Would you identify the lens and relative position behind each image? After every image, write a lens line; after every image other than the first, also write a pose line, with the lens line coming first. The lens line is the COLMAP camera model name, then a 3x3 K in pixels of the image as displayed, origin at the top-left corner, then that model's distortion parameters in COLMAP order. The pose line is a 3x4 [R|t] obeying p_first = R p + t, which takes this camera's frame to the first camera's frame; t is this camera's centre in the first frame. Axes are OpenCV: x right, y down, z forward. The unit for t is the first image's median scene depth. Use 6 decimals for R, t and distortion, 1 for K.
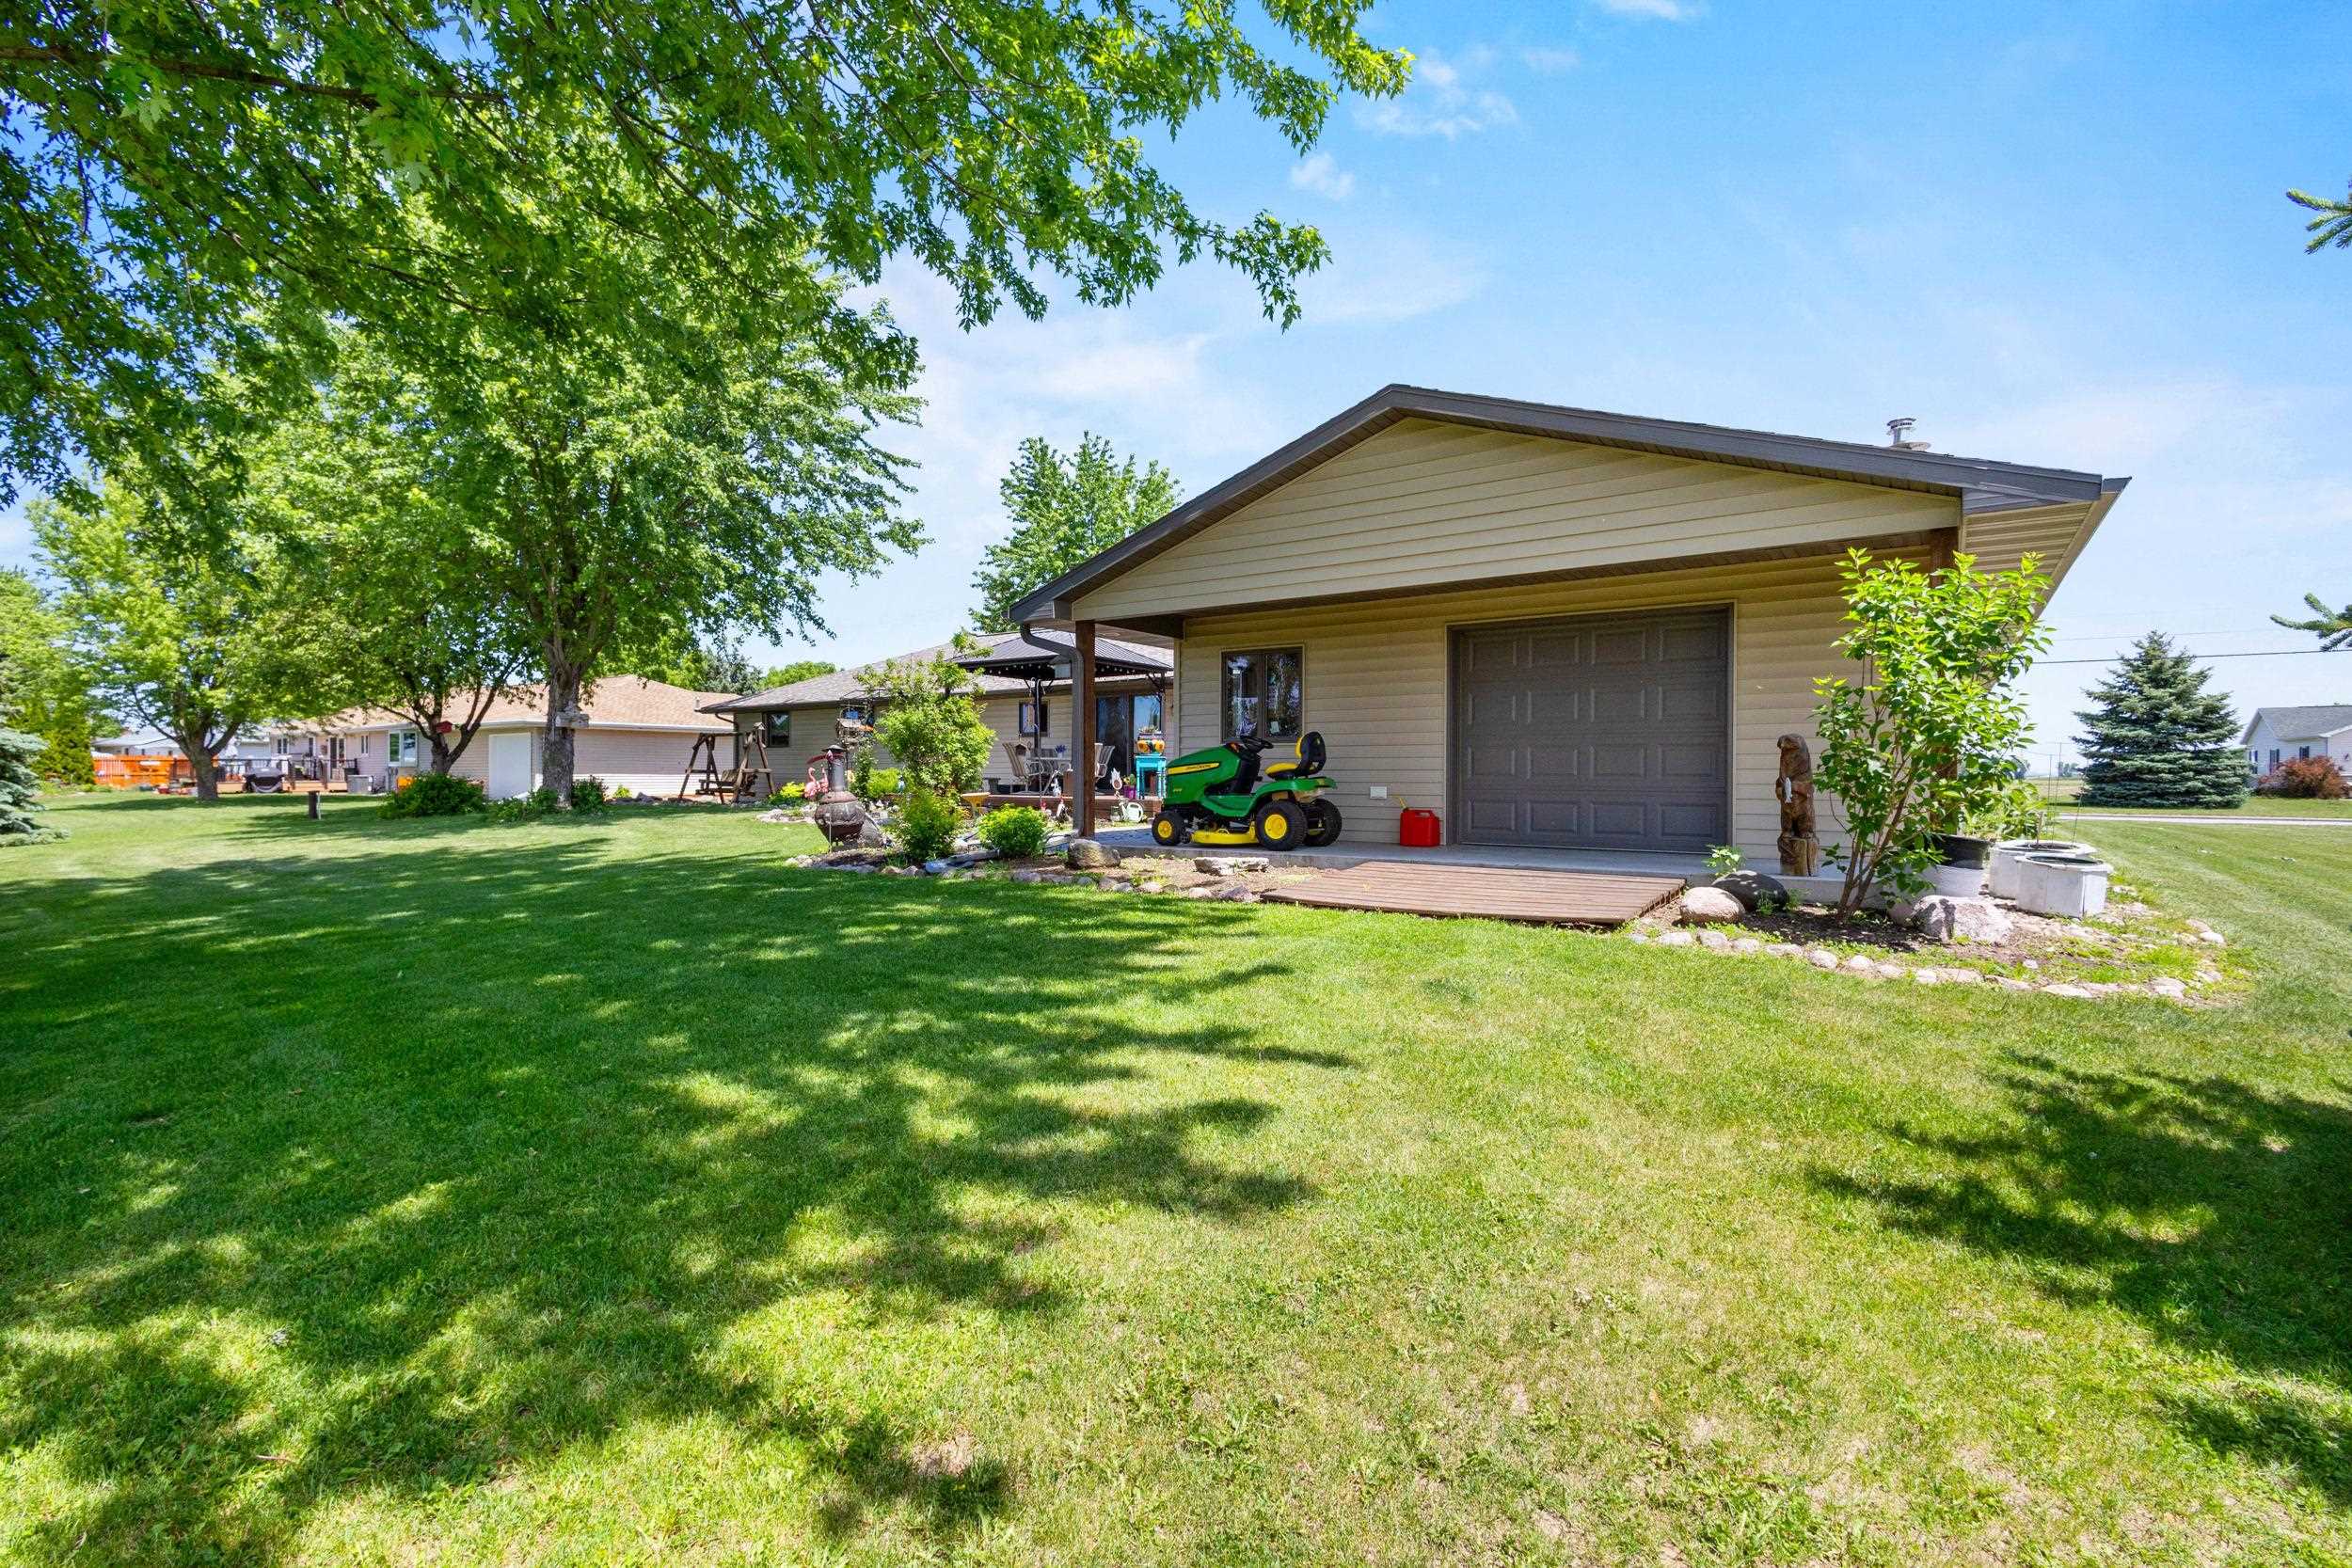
lens RADIAL K [[1077.1, 0, 1170.0], [0, 1077.1, 775.9], [0, 0, 1]] dist [0.002850, -0.000496]
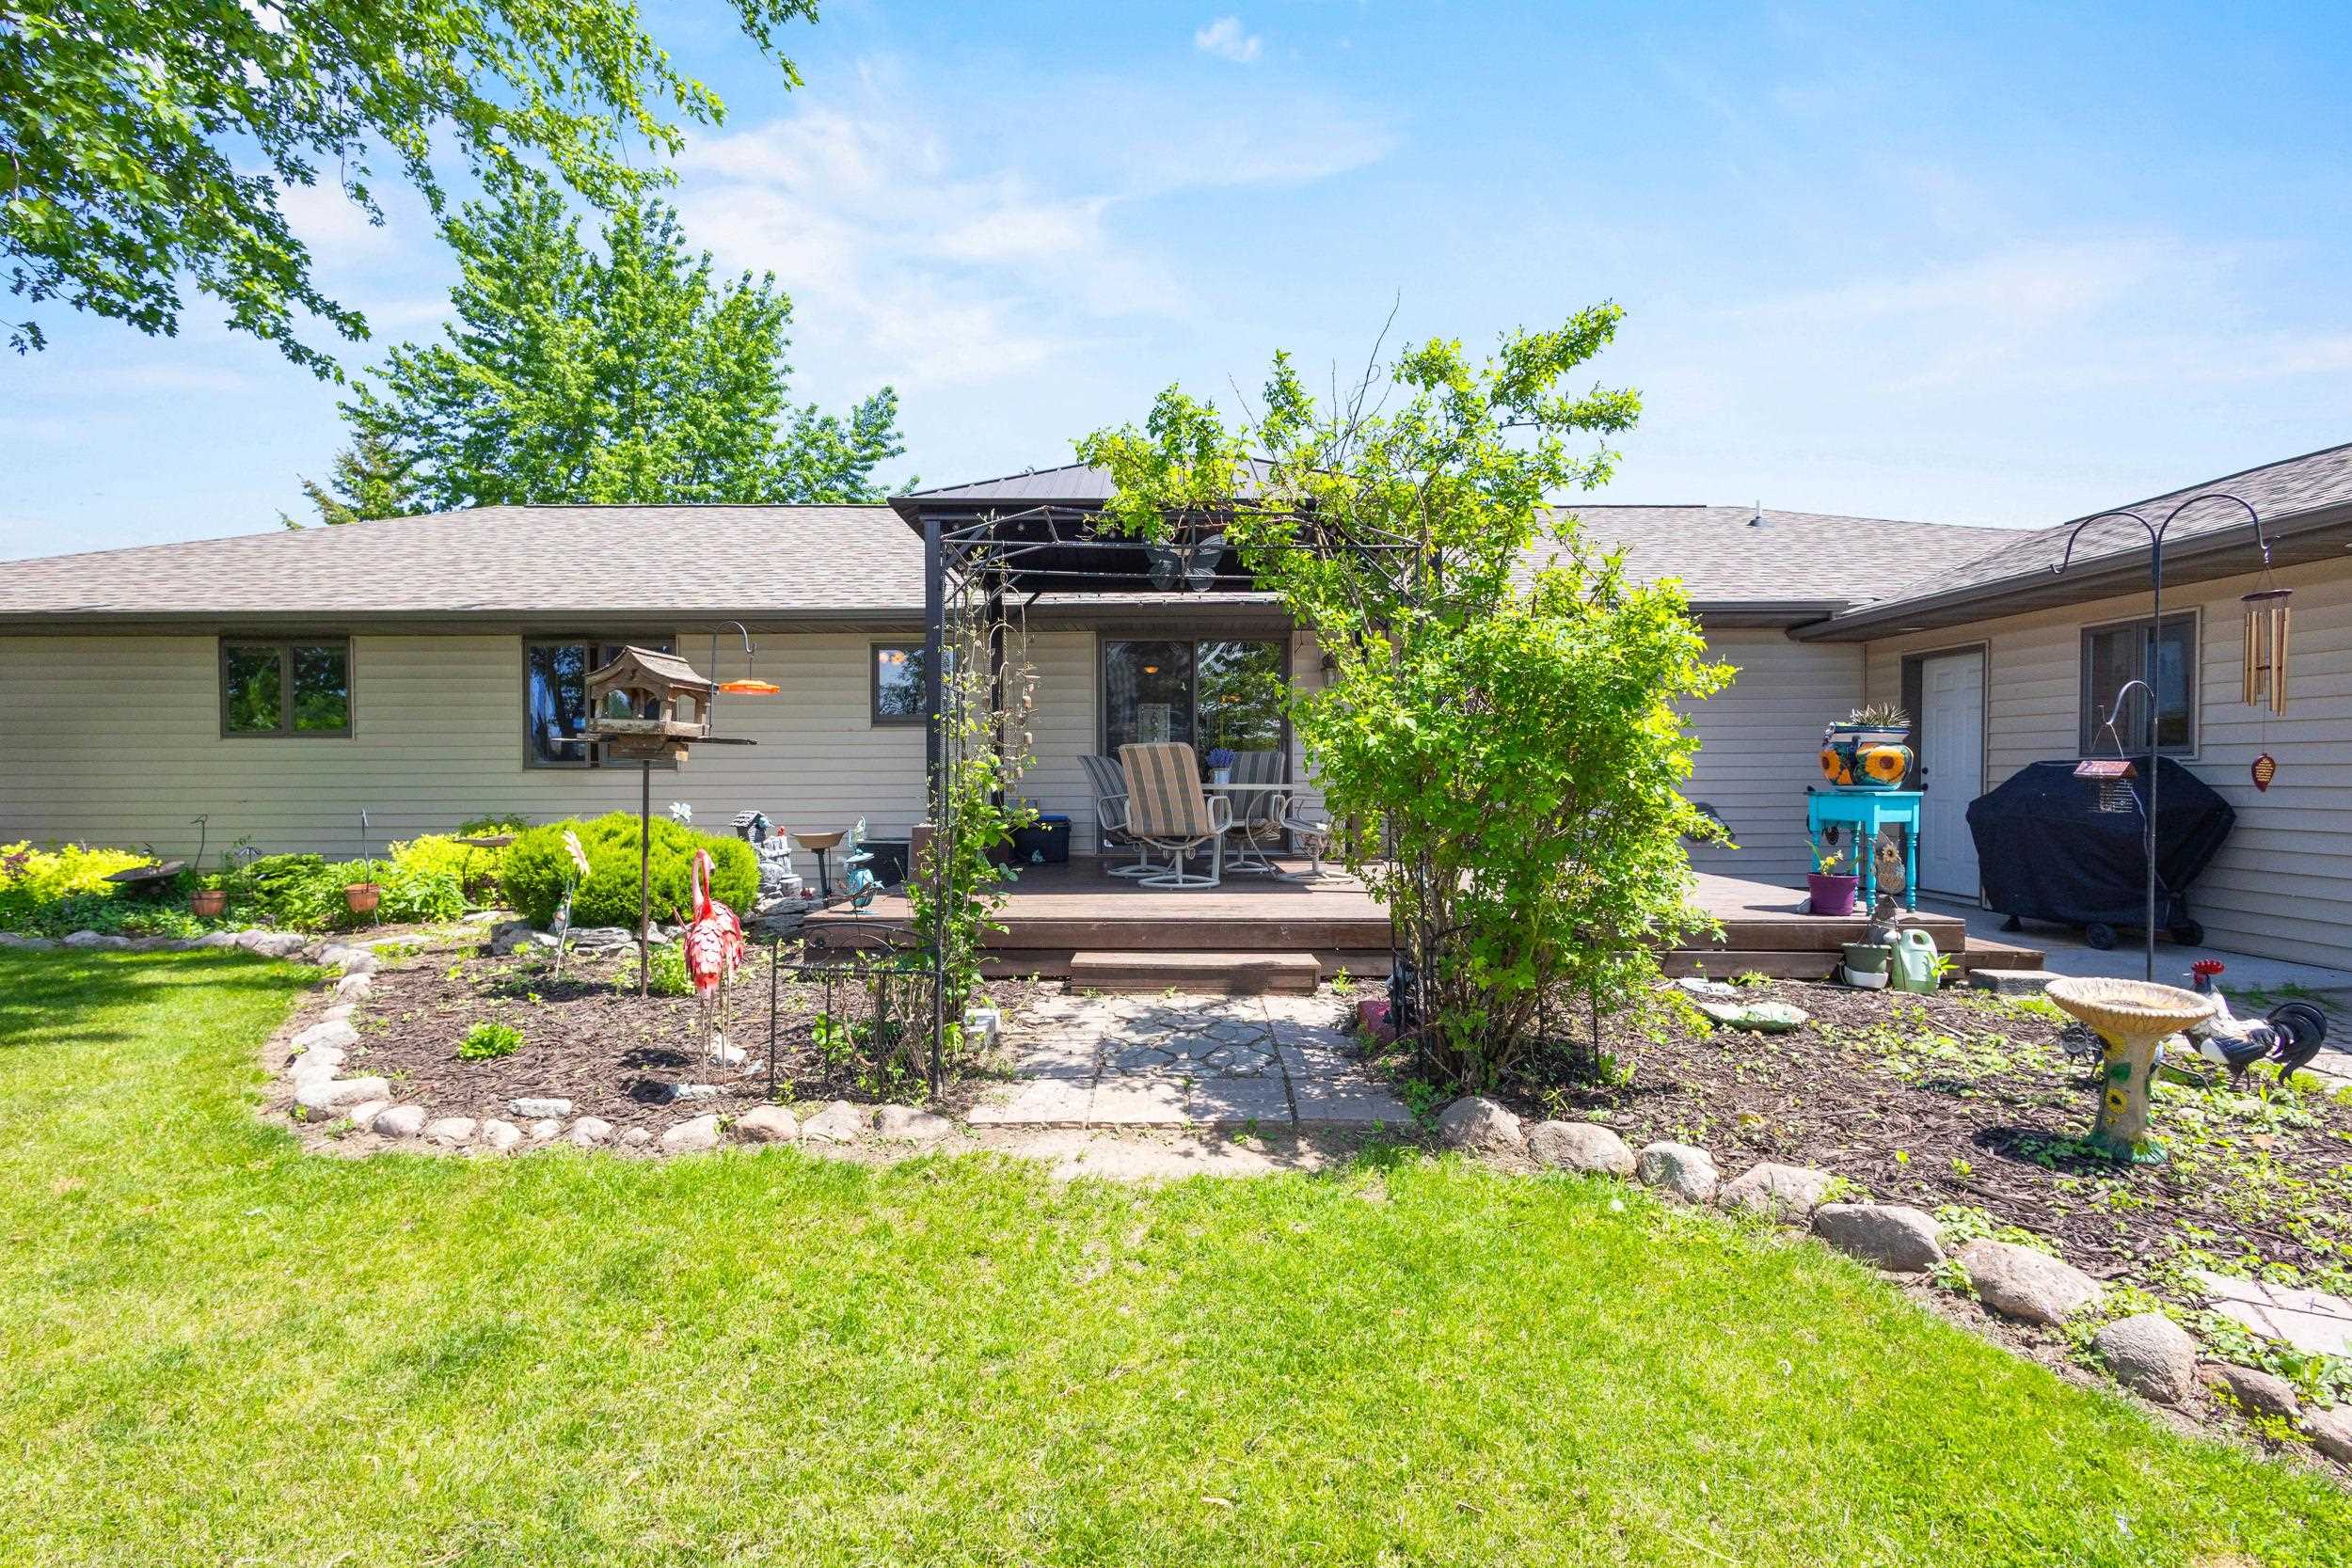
lens RADIAL K [[1077.1, 0, 1170.0], [0, 1077.1, 775.9], [0, 0, 1]] dist [0.002850, -0.000496]
pose [[0.809799, -0.007133, 0.586664, -0.624754], [0.003673, 0.999968, 0.007089, -0.040994], [-0.586696, -0.003586, 0.809799, 1.280516]]
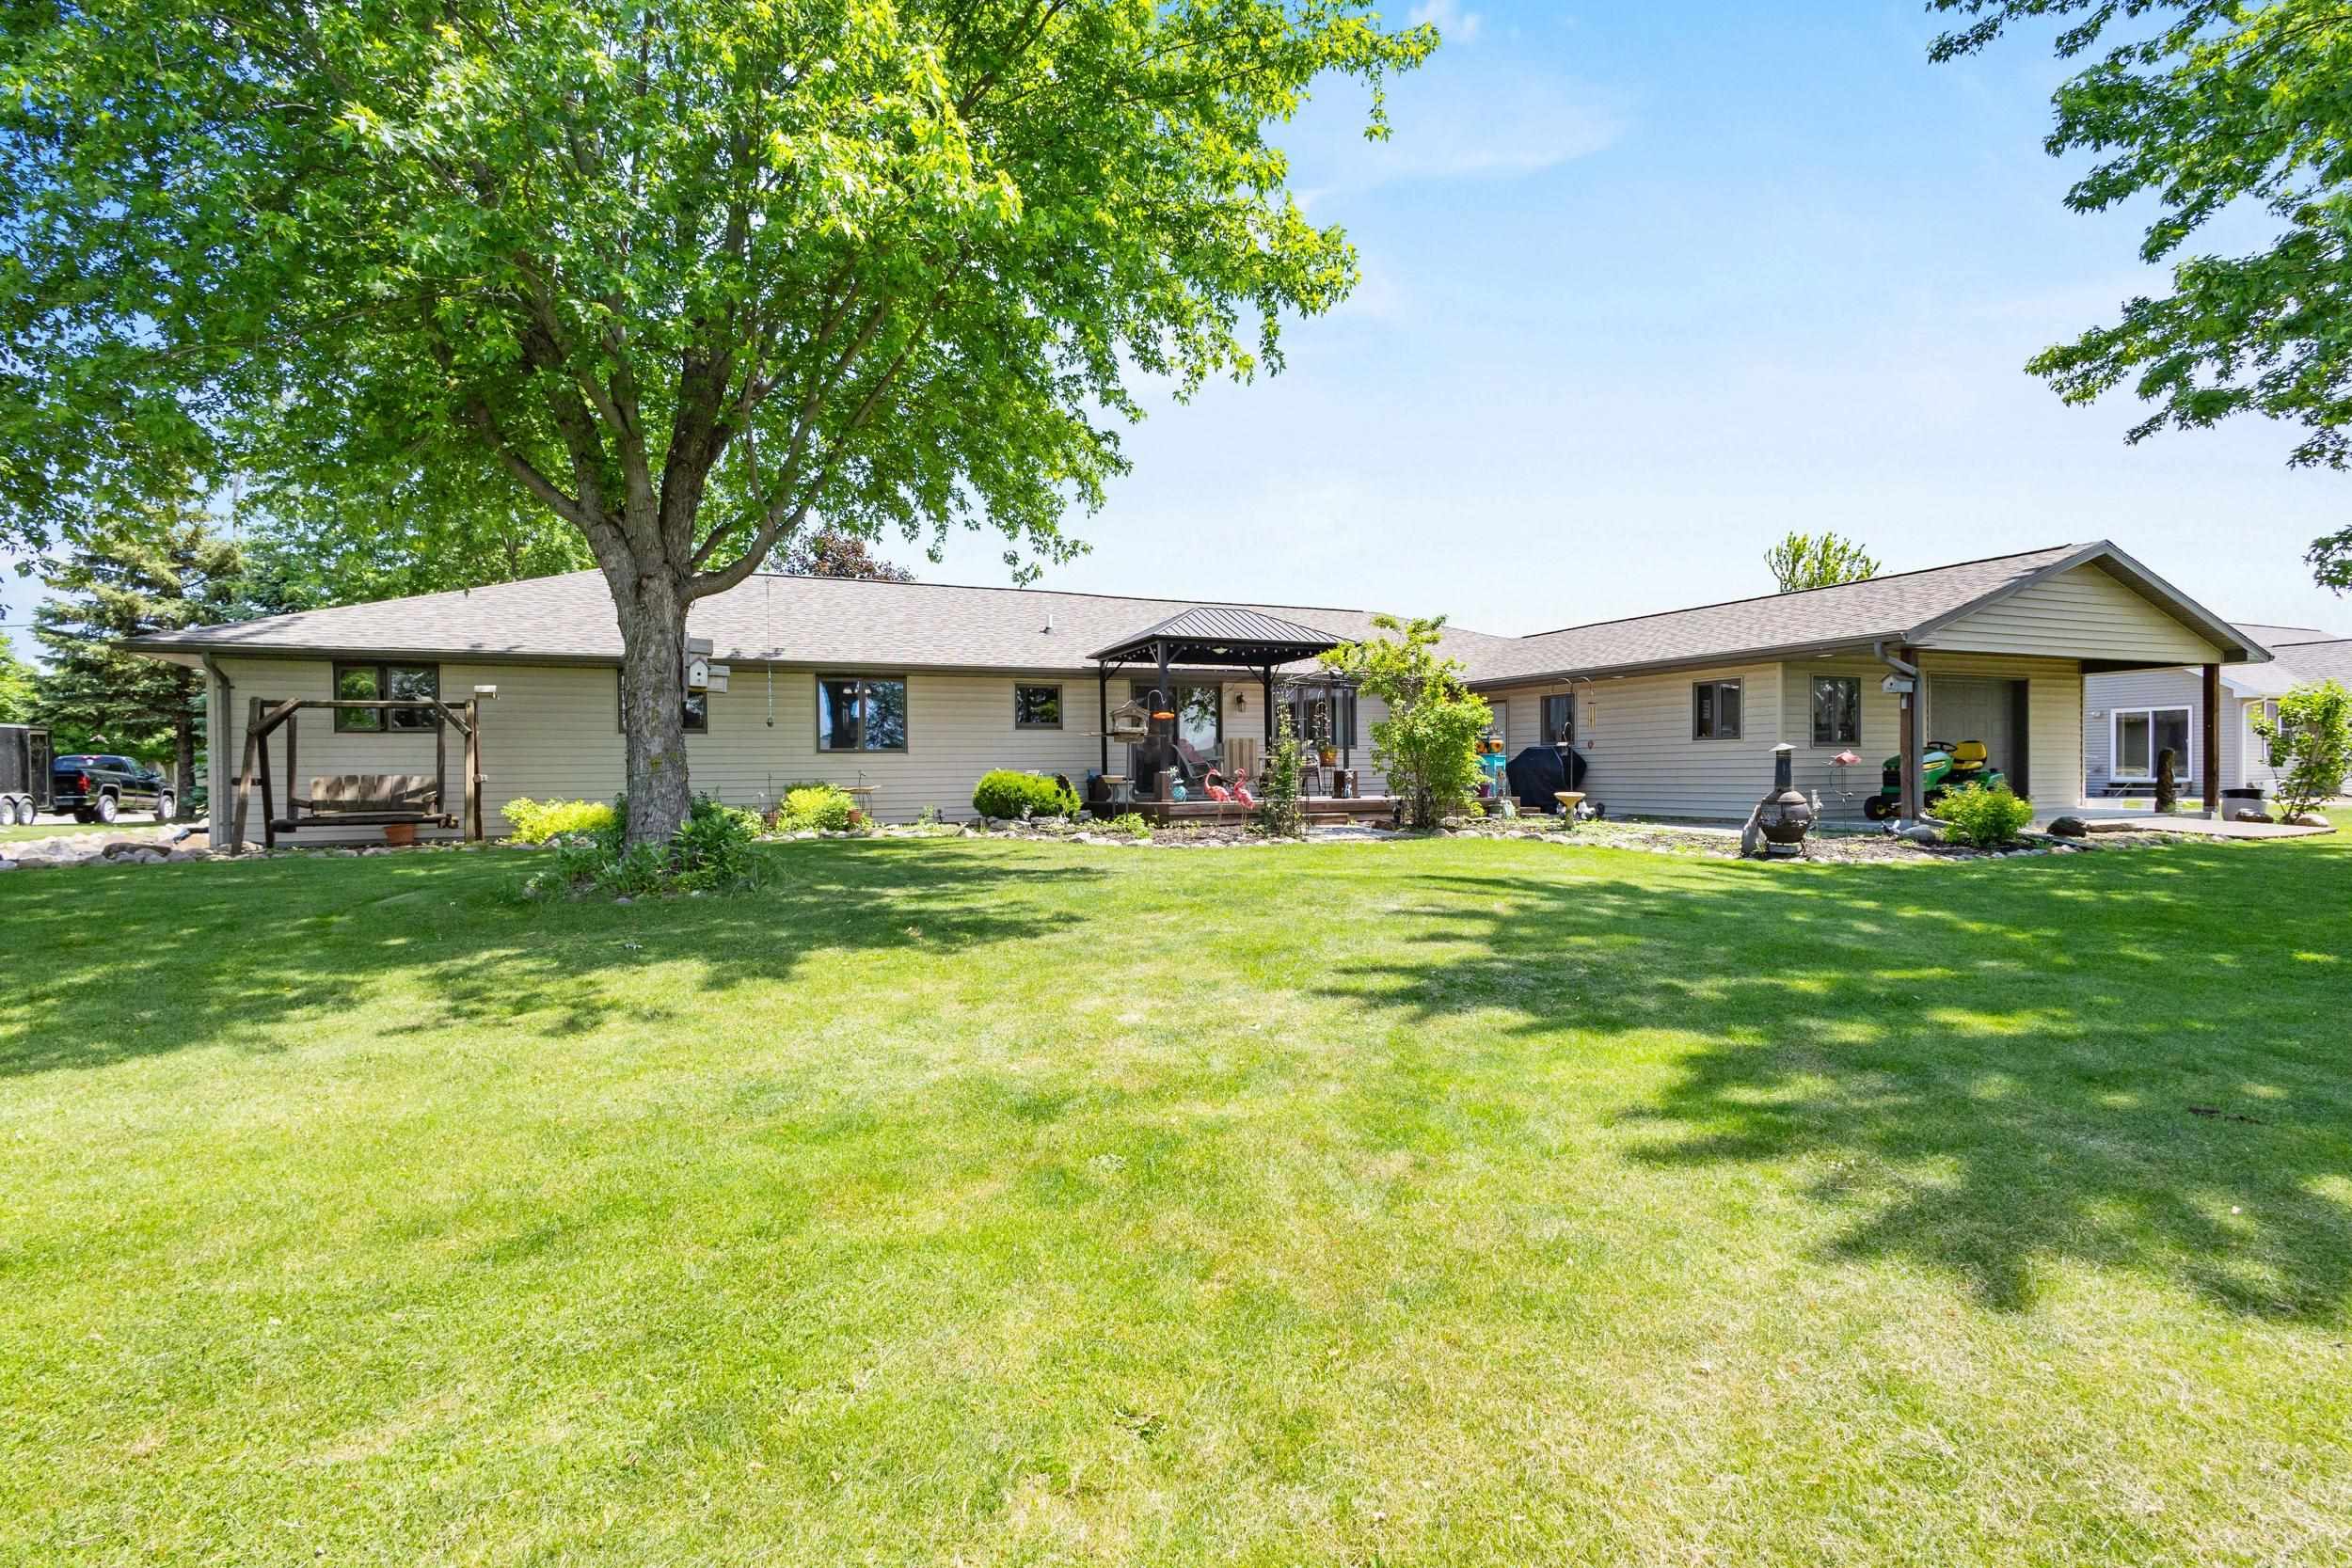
lens RADIAL K [[1101.5, 0, 1168.7], [0, 1101.5, 792.0], [0, 0, 1]] dist [0.004122, 0.000374]
pose [[0.507949, -0.021685, 0.861114, -1.622111], [0.011892, 0.999764, 0.018162, -0.010442], [-0.861305, 0.001015, 0.508087, 1.104239]]
